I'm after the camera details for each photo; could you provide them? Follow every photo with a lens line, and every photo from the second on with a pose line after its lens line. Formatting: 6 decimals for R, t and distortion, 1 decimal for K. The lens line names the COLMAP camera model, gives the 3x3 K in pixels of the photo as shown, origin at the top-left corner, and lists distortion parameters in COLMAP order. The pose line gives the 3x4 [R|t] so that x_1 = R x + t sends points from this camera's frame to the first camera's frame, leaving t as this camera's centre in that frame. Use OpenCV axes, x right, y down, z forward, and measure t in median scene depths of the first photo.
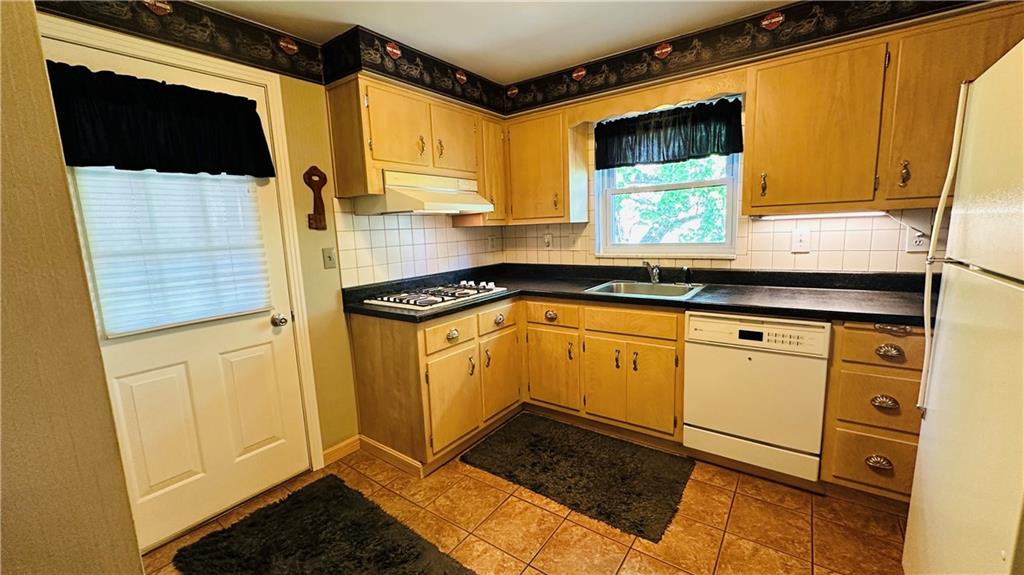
lens RADIAL K [[407.9, 0, 511.1], [0, 407.9, 288.4], [0, 0, 1]] dist [-0.007226, 0.001405]
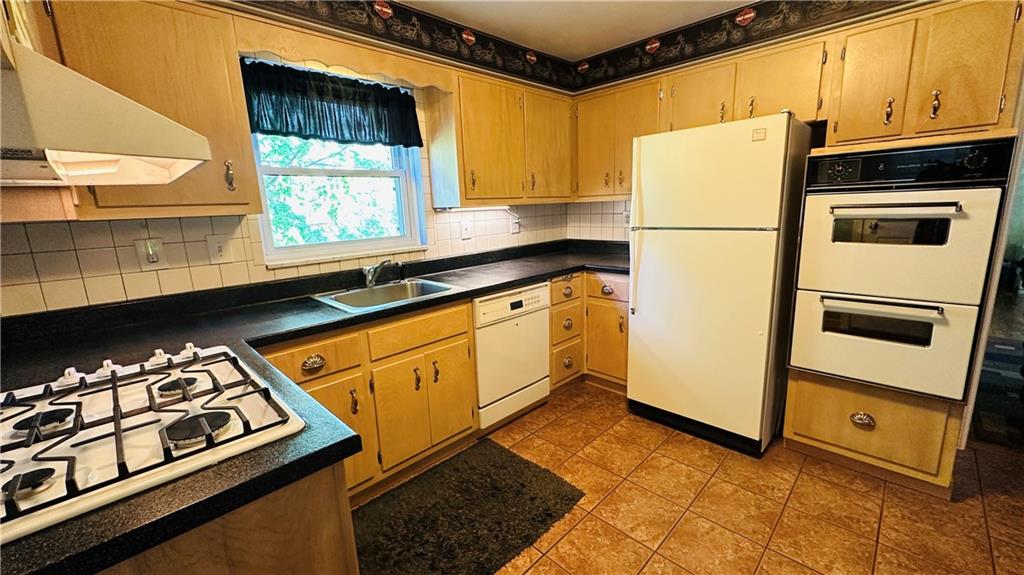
lens RADIAL K [[407.9, 0, 512.0], [0, 407.9, 288.8], [0, 0, 1]] dist [-0.007226, 0.001405]
pose [[0.158588, -0.165979, 0.973294, -0.510295], [0.179836, 0.974135, 0.136820, -0.087097], [-0.970829, 0.153335, 0.184335, 0.685420]]
